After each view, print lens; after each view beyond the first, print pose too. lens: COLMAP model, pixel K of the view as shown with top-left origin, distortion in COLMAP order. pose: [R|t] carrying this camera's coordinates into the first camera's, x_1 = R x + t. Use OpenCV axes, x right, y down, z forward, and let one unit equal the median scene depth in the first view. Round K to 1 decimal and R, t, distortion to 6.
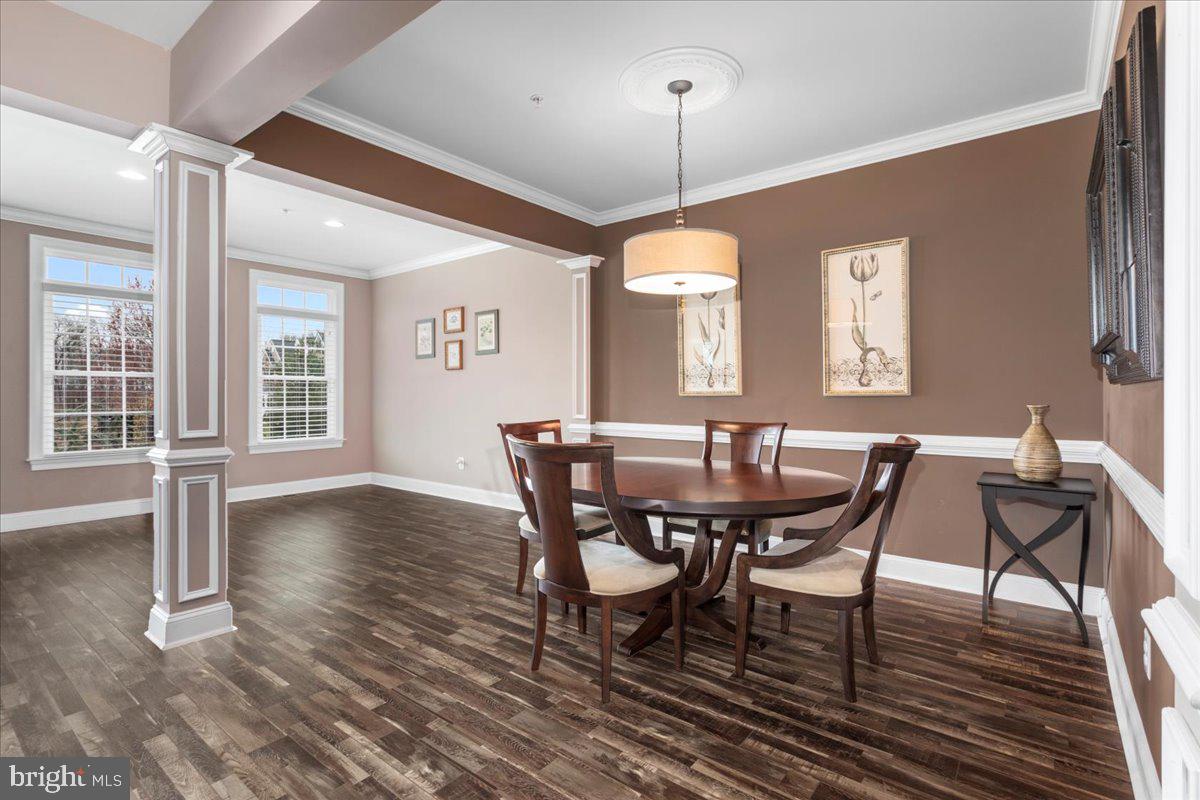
lens RADIAL K [[569.0, 0, 594.3], [0, 569.0, 394.3], [0, 0, 1]] dist [0.001993, 0.000249]
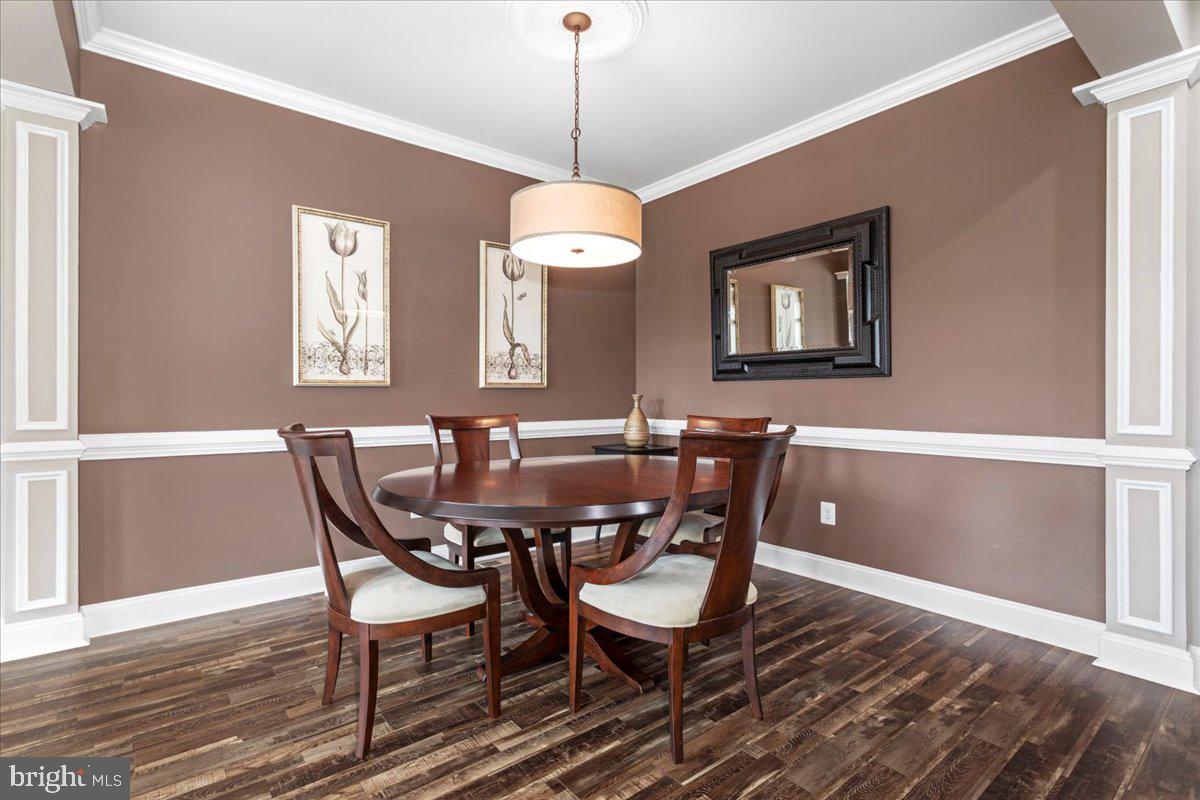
lens RADIAL K [[569.0, 0, 594.1], [0, 569.0, 395.1], [0, 0, 1]] dist [0.001993, 0.000249]
pose [[0.224860, 0.004587, 0.974380, -0.543149], [0.000114, 0.999989, -0.004734, 0.021827], [-0.974391, 0.001175, 0.224857, 0.624962]]
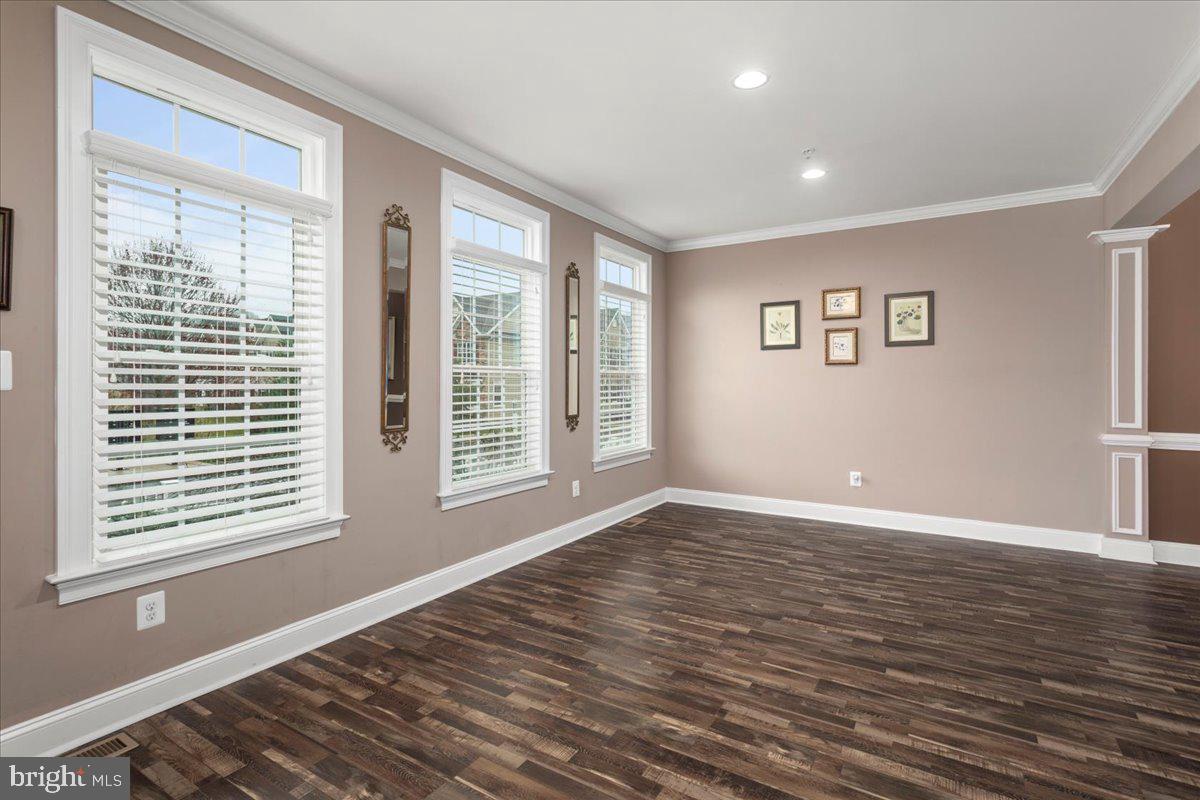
lens RADIAL K [[580.3, 0, 603.9], [0, 580.3, 381.9], [0, 0, 1]] dist [0.025953, 0.000358]
pose [[0.991234, 0.002101, 0.132103, -1.220262], [-0.002091, 0.999998, -0.000212, -0.030018], [-0.132104, -0.000066, 0.991236, 0.378896]]
